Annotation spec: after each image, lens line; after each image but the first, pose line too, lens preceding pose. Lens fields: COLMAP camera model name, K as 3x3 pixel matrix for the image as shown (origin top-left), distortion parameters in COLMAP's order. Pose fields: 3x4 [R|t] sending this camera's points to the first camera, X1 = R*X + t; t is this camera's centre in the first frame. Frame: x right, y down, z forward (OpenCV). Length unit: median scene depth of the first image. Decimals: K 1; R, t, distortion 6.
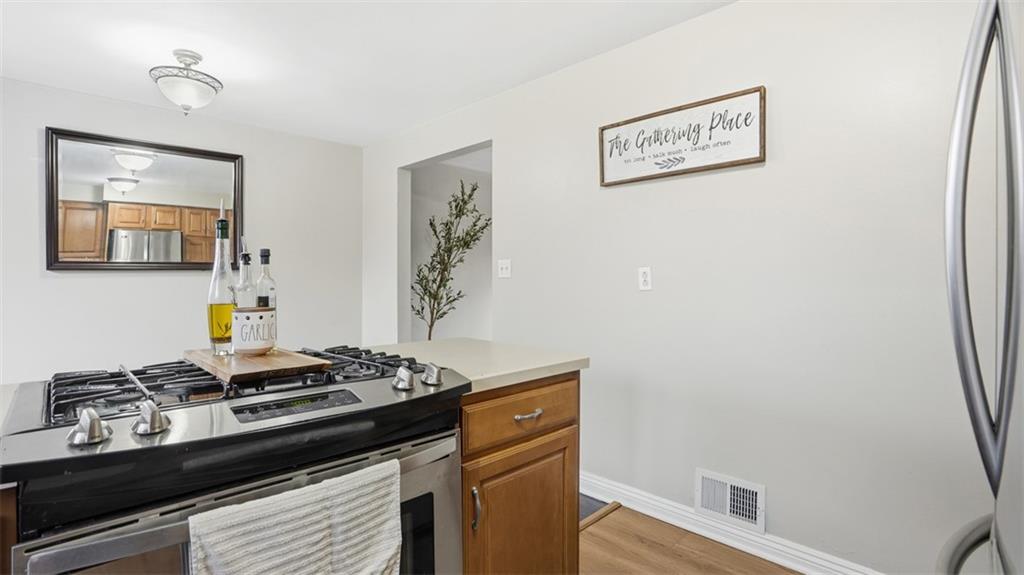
lens RADIAL K [[480.6, 0, 512.2], [0, 480.6, 287.1], [0, 0, 1]] dist [-0.051041, 0.012058]
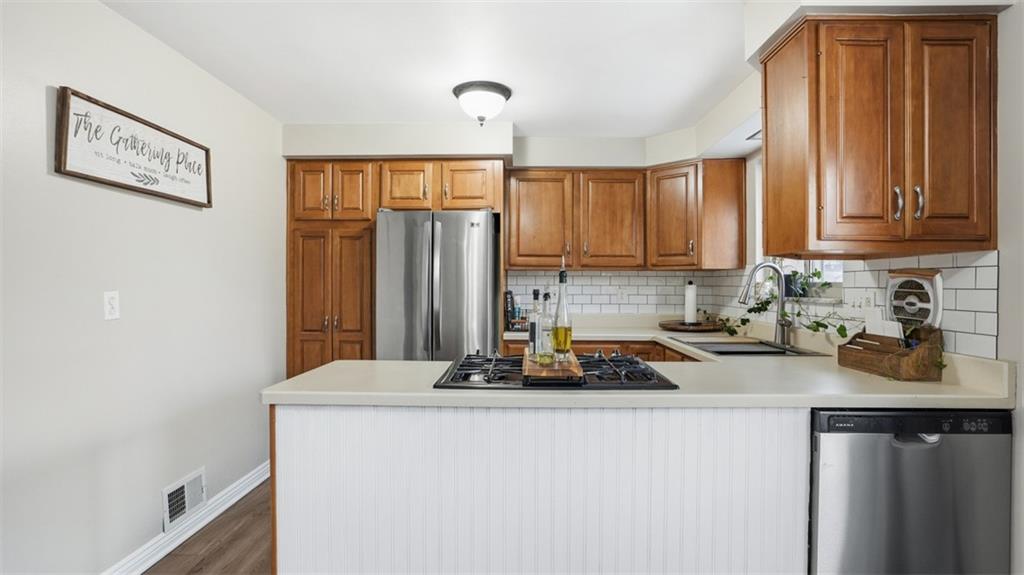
lens RADIAL K [[480.6, 0, 510.9], [0, 480.6, 288.7], [0, 0, 1]] dist [-0.051041, 0.012058]
pose [[-0.653801, -0.004744, 0.756652, -0.820655], [-0.000264, 0.999982, 0.006042, -0.053570], [-0.756667, 0.003750, -0.653790, 1.056103]]
